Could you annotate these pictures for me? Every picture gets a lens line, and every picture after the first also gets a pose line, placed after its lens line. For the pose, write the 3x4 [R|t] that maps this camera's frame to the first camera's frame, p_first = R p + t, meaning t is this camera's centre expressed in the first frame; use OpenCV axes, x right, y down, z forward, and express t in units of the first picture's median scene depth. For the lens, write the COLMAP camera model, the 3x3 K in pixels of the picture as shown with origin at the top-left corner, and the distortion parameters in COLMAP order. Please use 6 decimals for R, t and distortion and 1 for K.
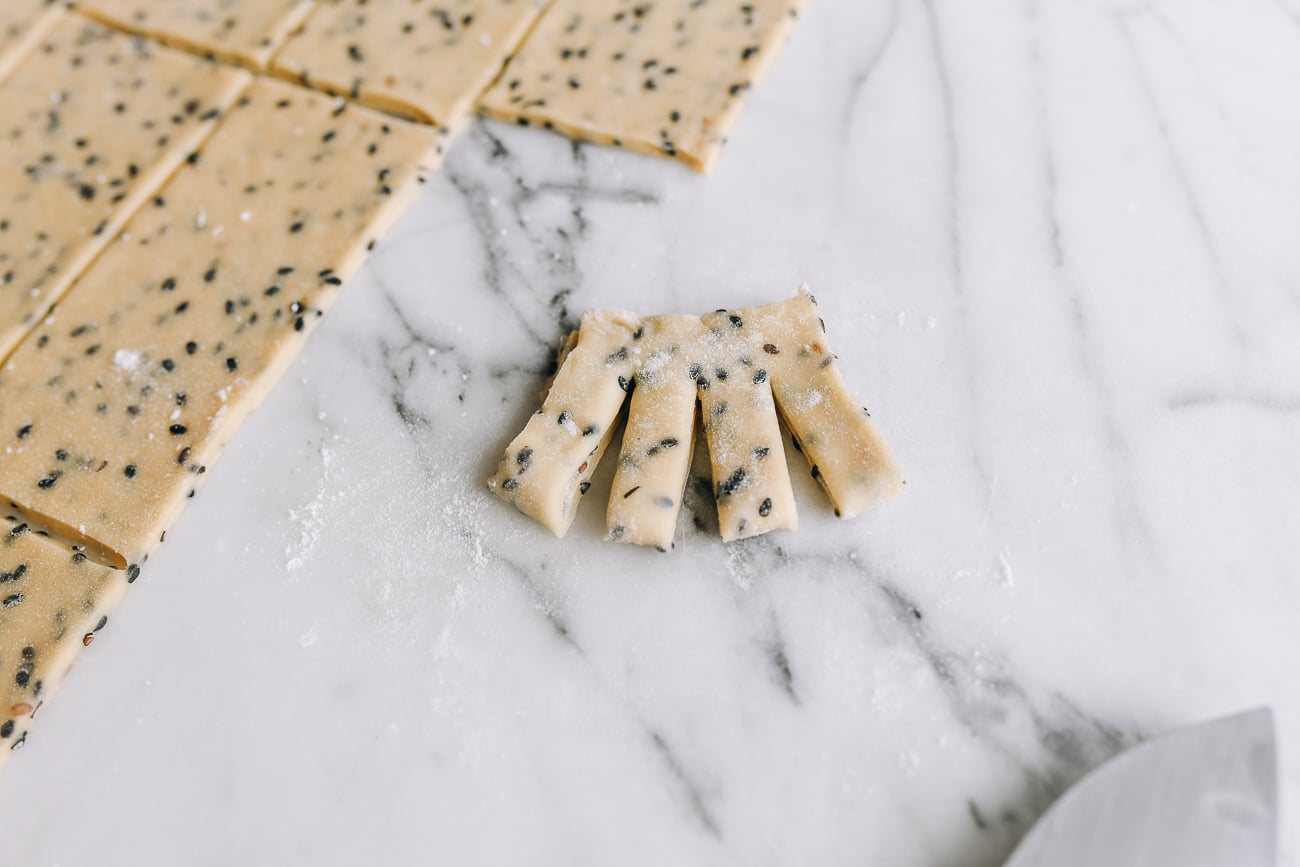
lens RADIAL K [[1293.8, 0, 648.0], [0, 1293.8, 445.8], [0, 0, 1]] dist [-0.036133, 0.000000]
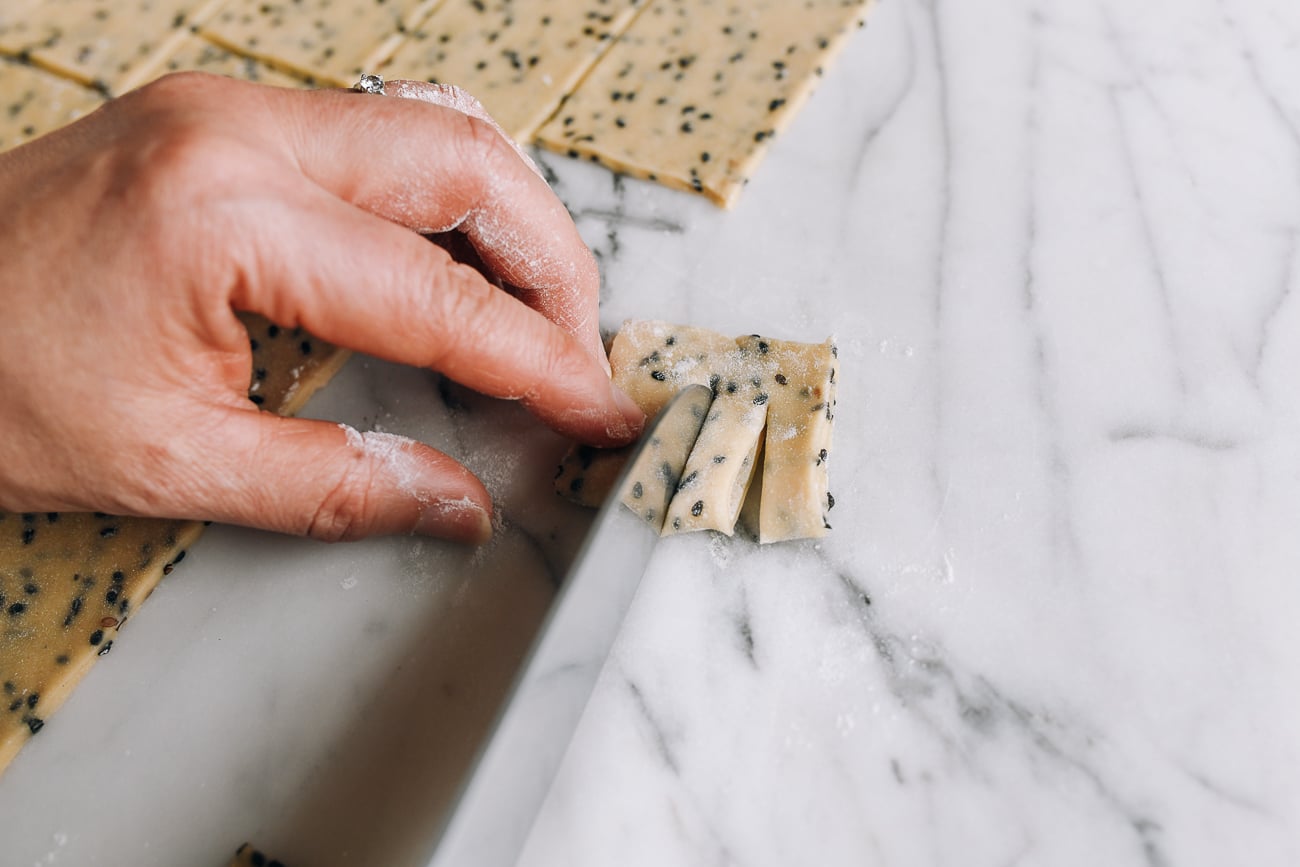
lens RADIAL K [[1293.8, 0, 651.2], [0, 1293.8, 434.1], [0, 0, 1]] dist [-0.036133, 0.000000]
pose [[0.995812, 0.070005, -0.058809, 0.062549], [-0.071210, 0.997287, -0.018639, 0.014381], [0.057344, 0.022749, 0.998095, -0.146861]]
